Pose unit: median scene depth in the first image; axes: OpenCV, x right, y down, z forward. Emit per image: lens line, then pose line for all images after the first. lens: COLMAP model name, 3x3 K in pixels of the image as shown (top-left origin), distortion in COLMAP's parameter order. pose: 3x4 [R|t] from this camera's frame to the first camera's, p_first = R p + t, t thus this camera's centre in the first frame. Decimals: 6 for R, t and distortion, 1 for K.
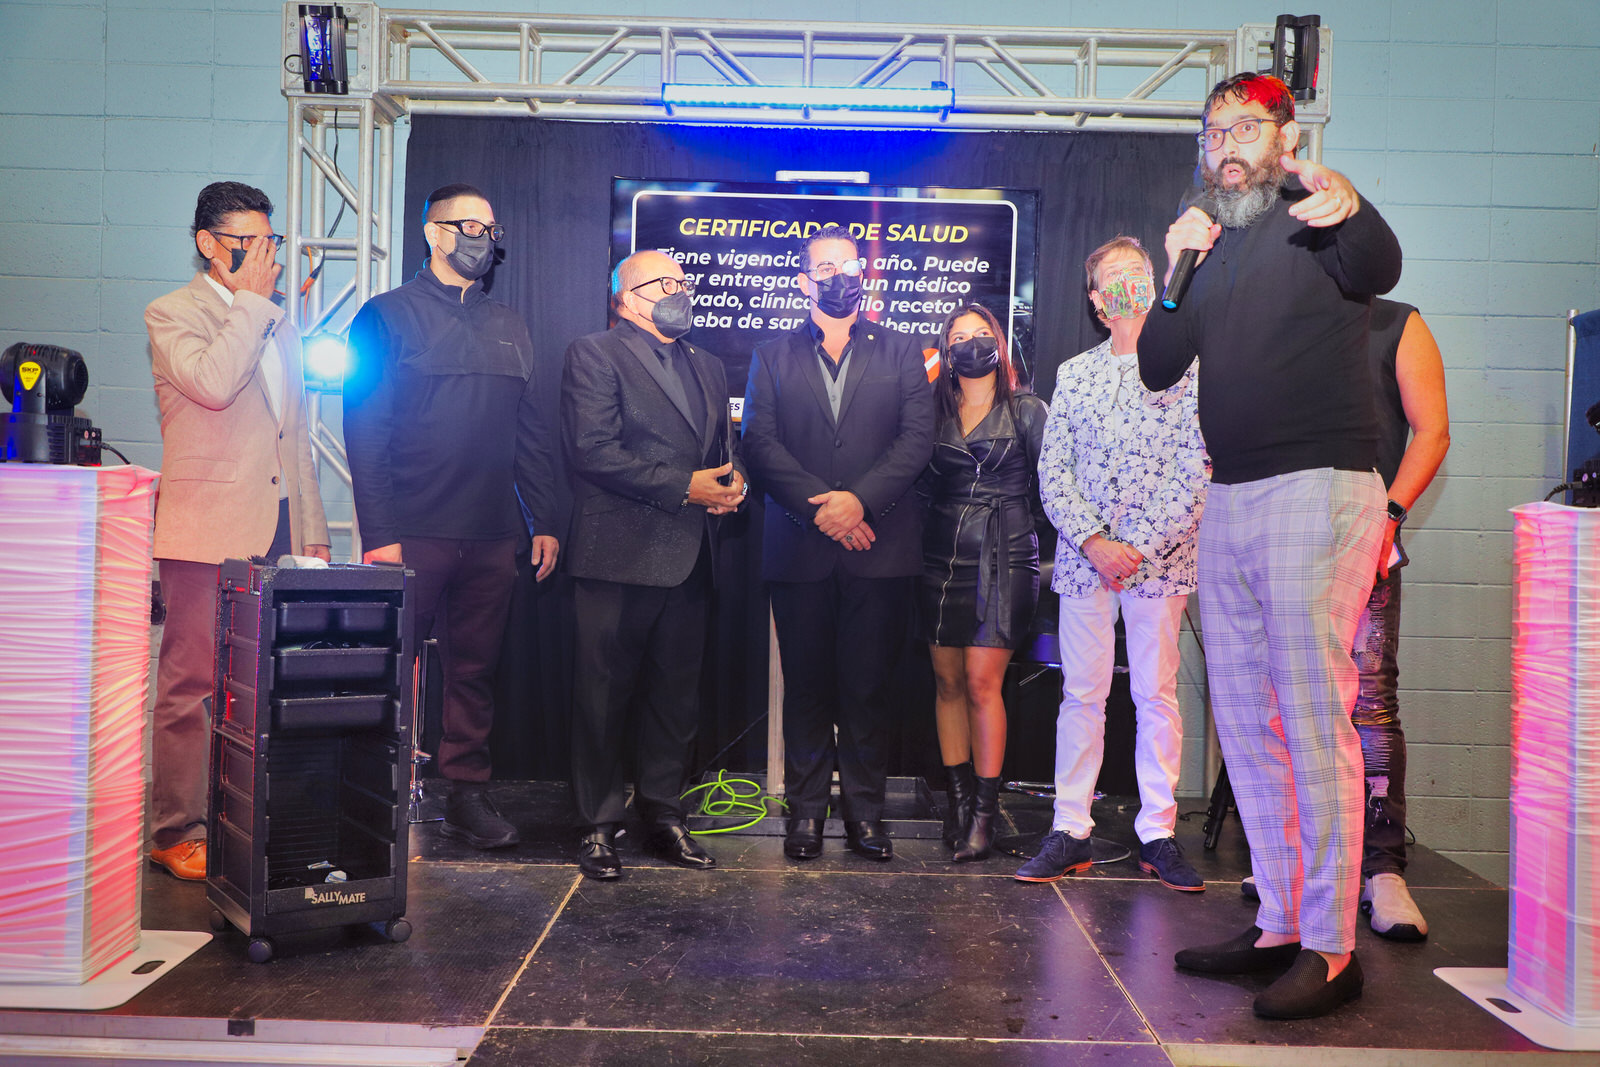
lens RADIAL K [[1452.3, 0, 816.3], [0, 1452.3, 534.6], [0, 0, 1]] dist [0.020603, -0.029805]
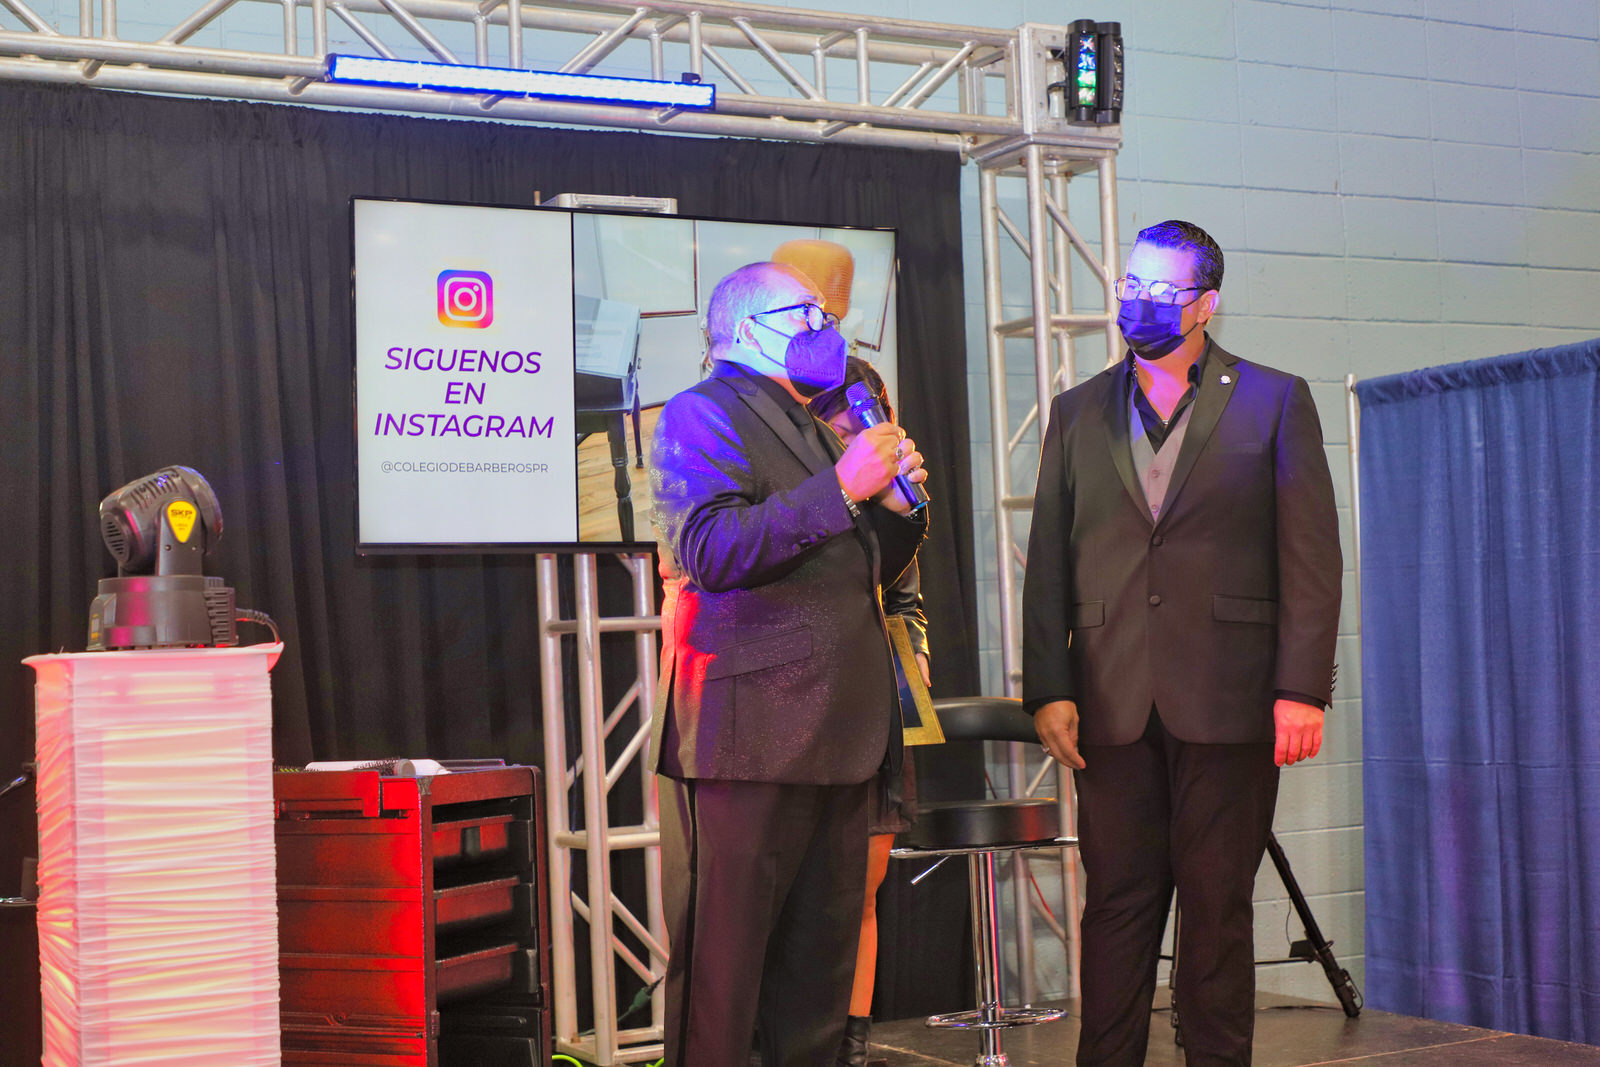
lens RADIAL K [[2359.6, 0, 840.0], [0, 2359.6, 528.1], [0, 0, 1]] dist [0.030229, -0.024120]
pose [[0.877711, -0.036057, 0.477831, -0.621010], [0.068511, 0.996363, -0.050661, -0.021412], [-0.474267, 0.077203, 0.876990, -0.102368]]
